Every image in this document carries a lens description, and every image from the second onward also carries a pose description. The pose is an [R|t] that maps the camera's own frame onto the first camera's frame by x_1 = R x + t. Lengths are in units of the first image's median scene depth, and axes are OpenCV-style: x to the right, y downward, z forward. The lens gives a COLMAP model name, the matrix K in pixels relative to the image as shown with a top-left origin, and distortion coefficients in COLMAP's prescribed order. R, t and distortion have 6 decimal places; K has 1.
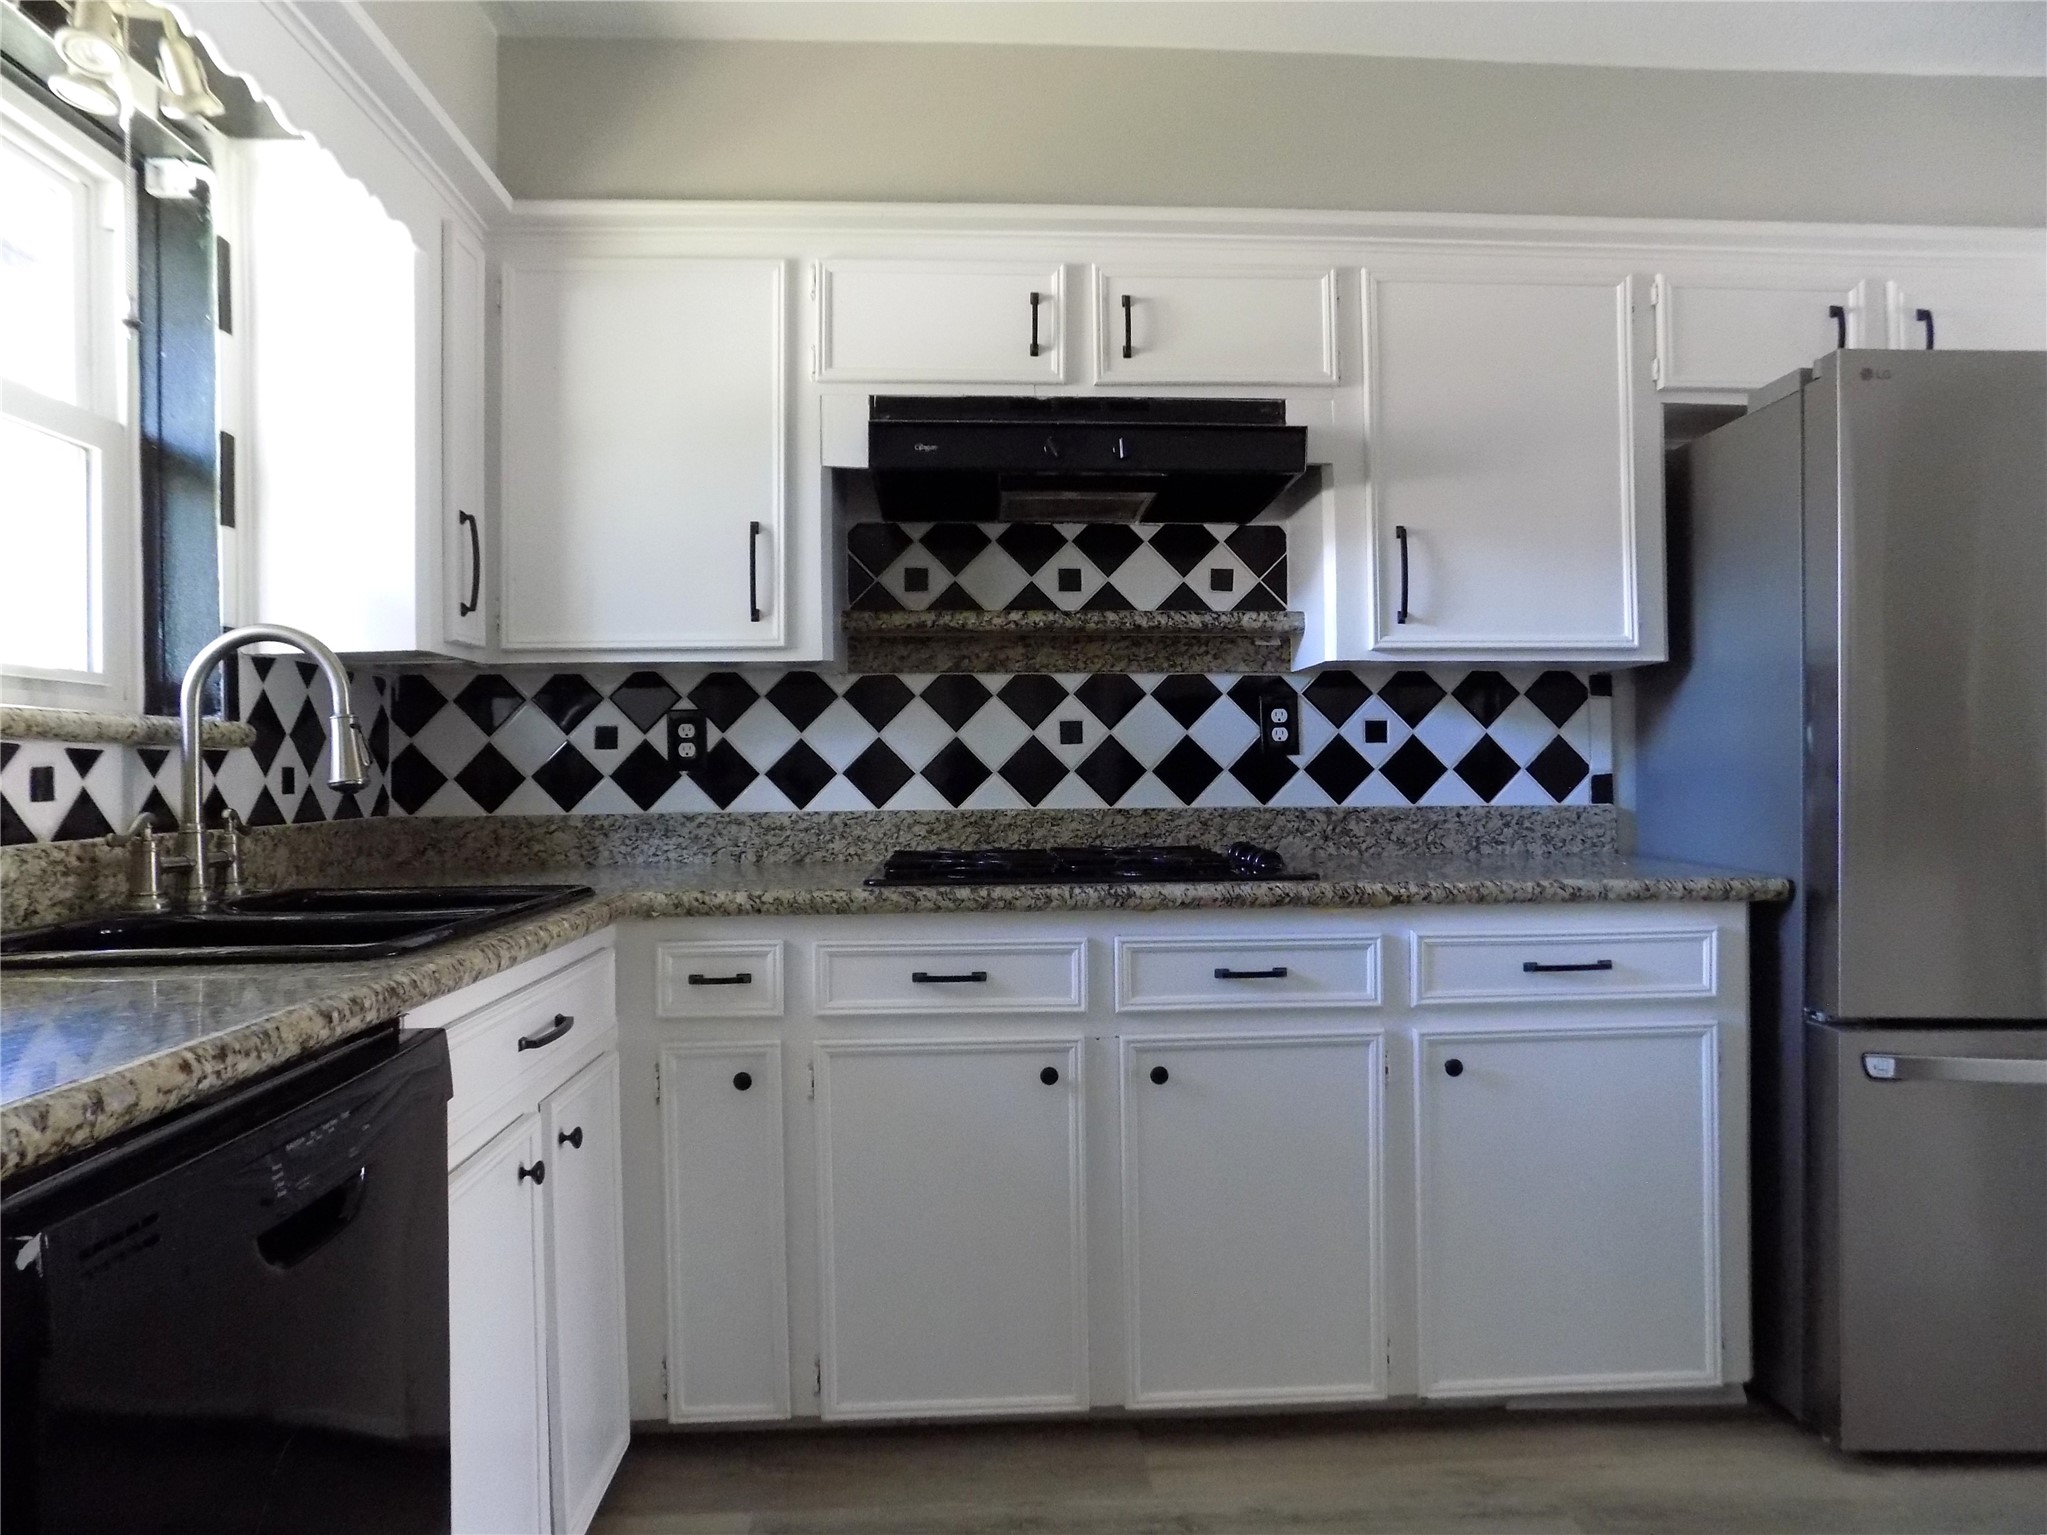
lens RADIAL K [[1405.1, 0, 1036.7], [0, 1405.1, 765.1], [0, 0, 1]] dist [-0.064378, 0.072679]
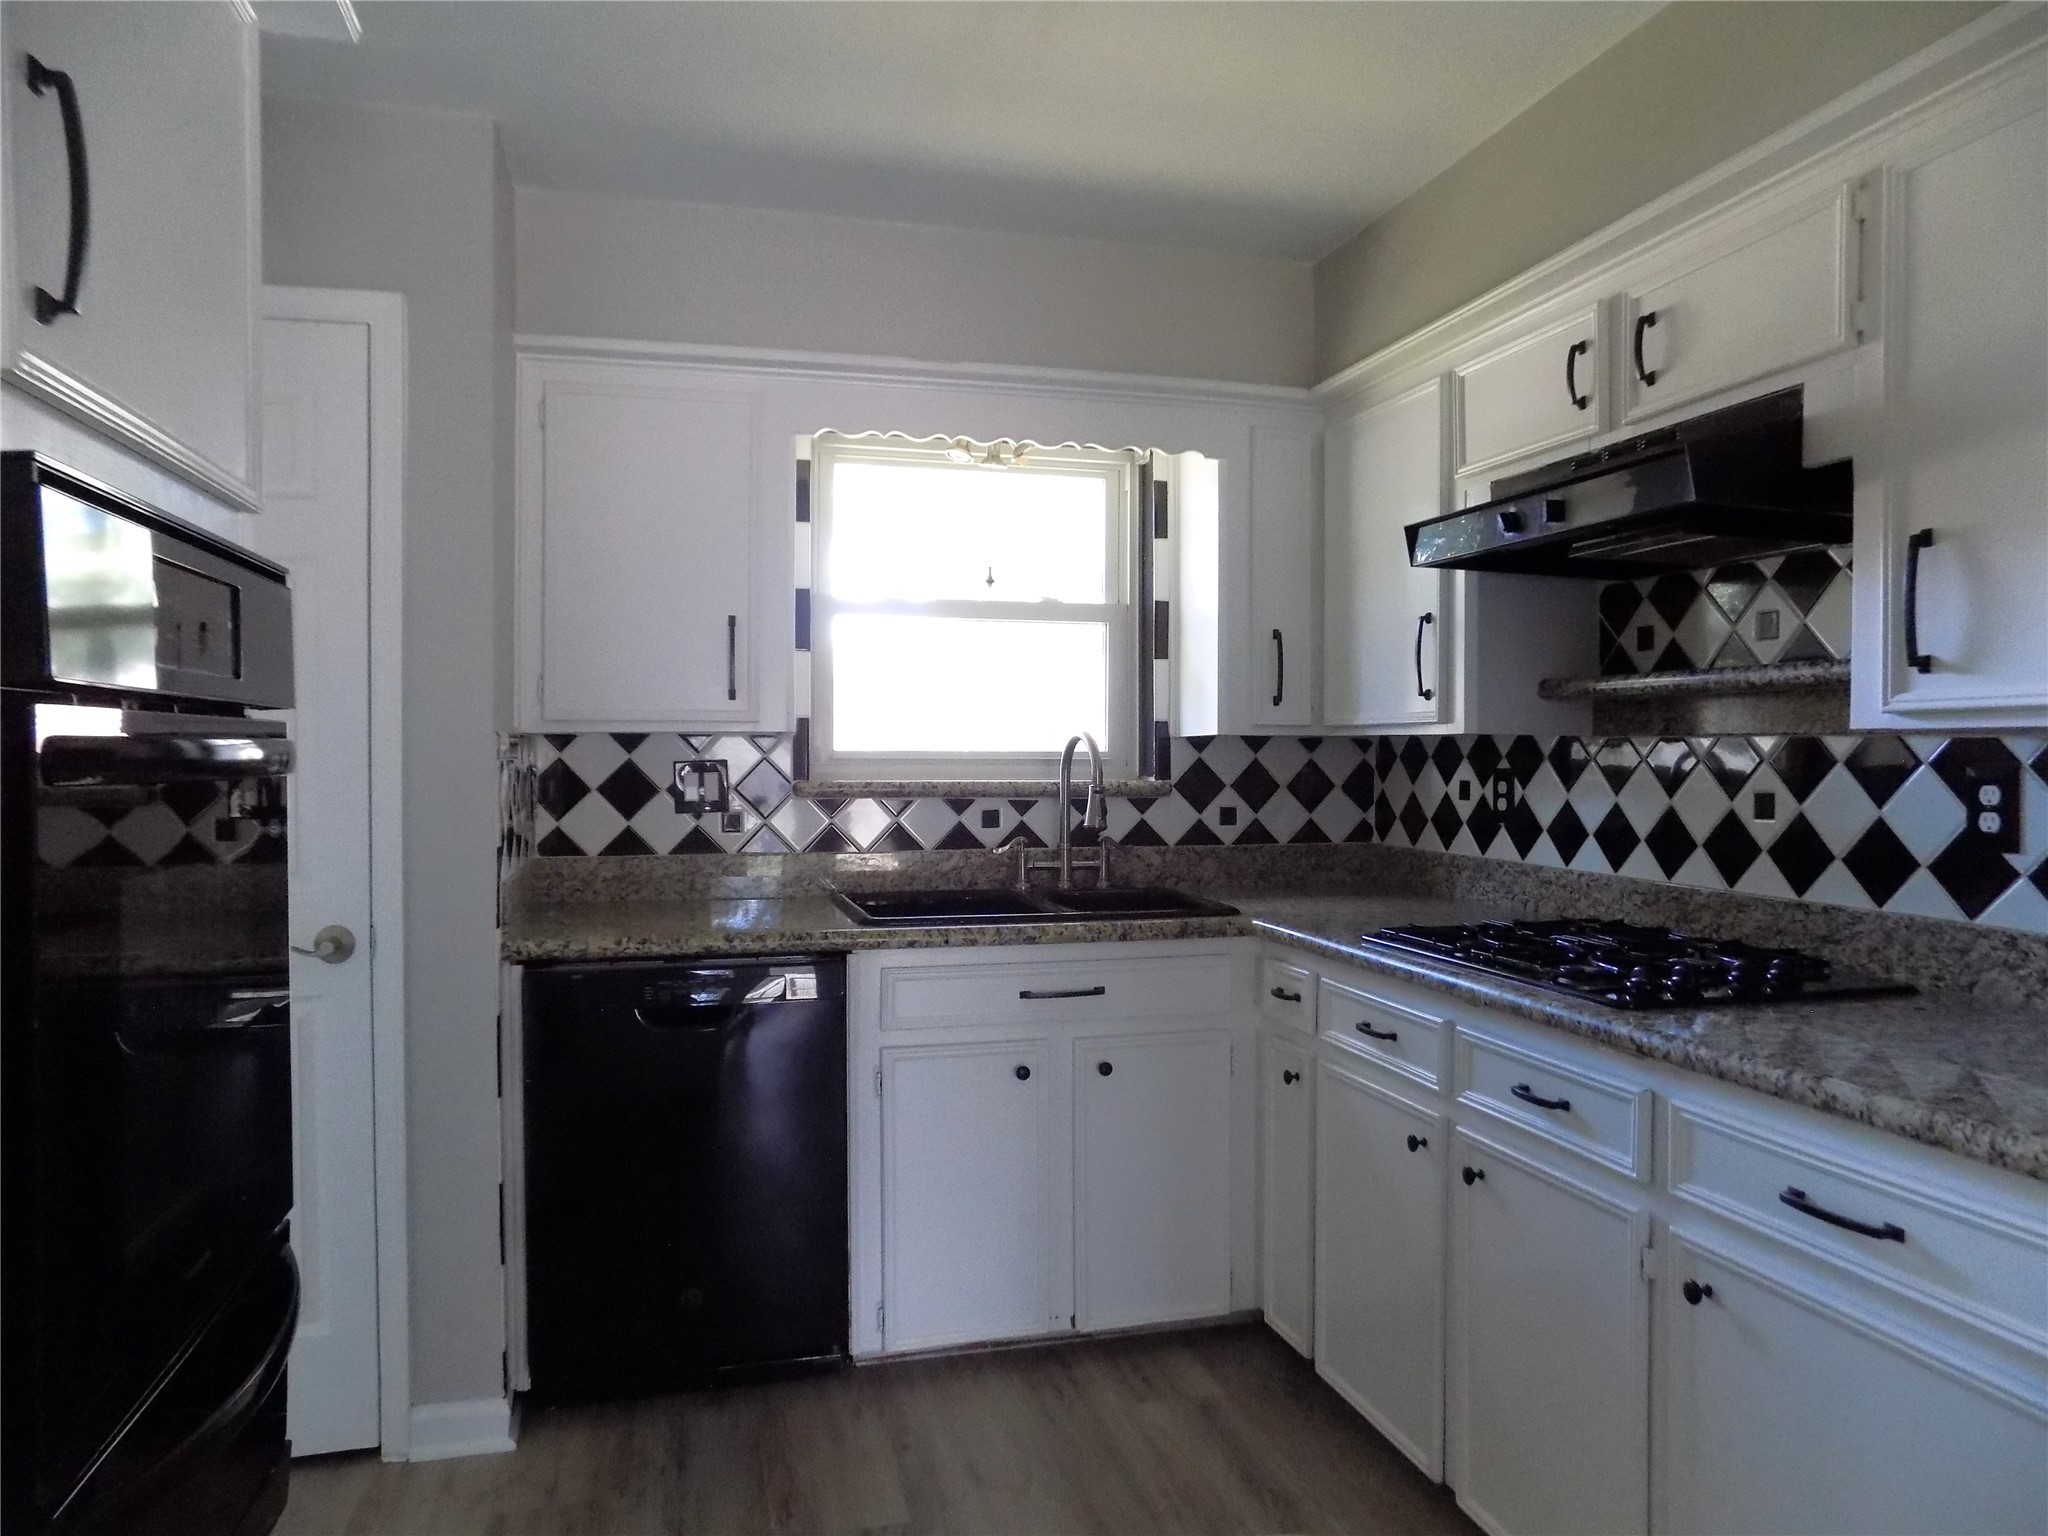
lens RADIAL K [[1405.8, 0, 1035.4], [0, 1405.8, 765.0], [0, 0, 1]] dist [-0.064378, 0.072679]
pose [[0.203336, 0.021018, -0.978883, 0.830612], [-0.004260, 0.999779, 0.020582, -0.069202], [0.979100, -0.000015, 0.203381, 0.439918]]
